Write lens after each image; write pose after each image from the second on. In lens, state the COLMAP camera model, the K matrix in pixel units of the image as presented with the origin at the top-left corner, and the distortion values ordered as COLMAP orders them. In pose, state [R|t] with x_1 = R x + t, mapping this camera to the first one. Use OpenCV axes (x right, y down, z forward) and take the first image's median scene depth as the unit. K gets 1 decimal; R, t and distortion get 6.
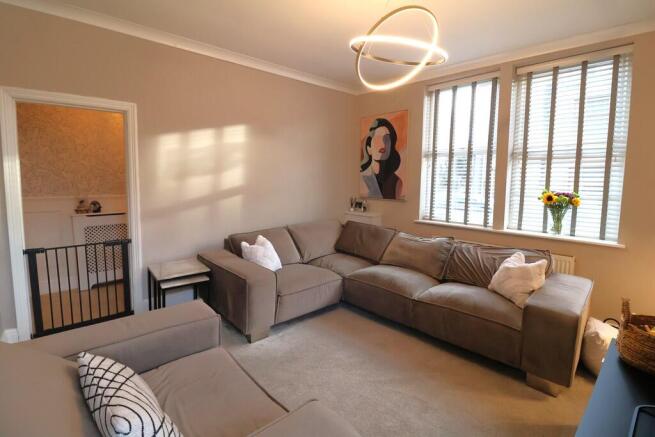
lens RADIAL K [[303.7, 0, 327.2], [0, 303.7, 206.2], [0, 0, 1]] dist [0.000357, -0.000033]
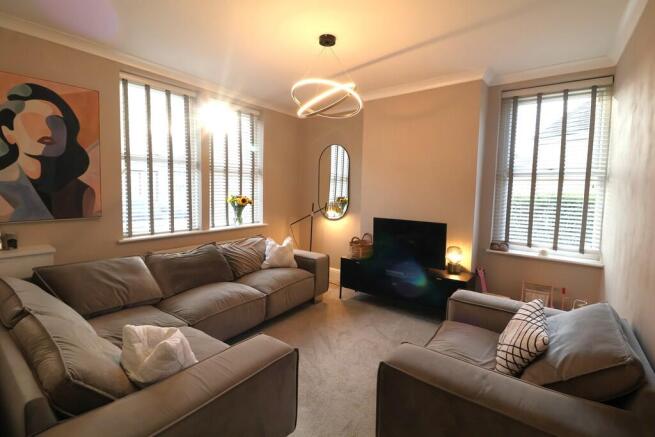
lens RADIAL K [[303.7, 0, 327.2], [0, 303.7, 206.2], [0, 0, 1]] dist [0.000357, -0.000033]
pose [[-0.161813, -0.079354, 0.983626, -0.538520], [0.070726, 0.993266, 0.091767, -0.073003], [-0.984284, 0.084417, -0.155110, 0.582972]]
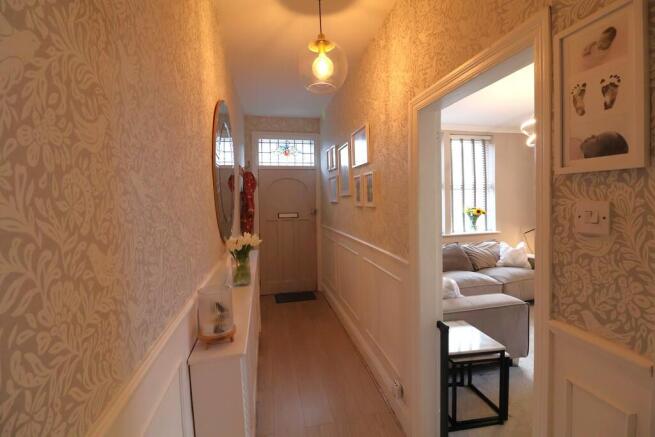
lens RADIAL K [[303.7, 0, 327.2], [0, 303.7, 206.2], [0, 0, 1]] dist [0.000357, -0.000033]
pose [[0.511475, -0.045055, 0.858116, -0.885316], [0.112385, 0.993554, -0.014820, -0.090961], [-0.851917, 0.104020, 0.513241, 0.585147]]
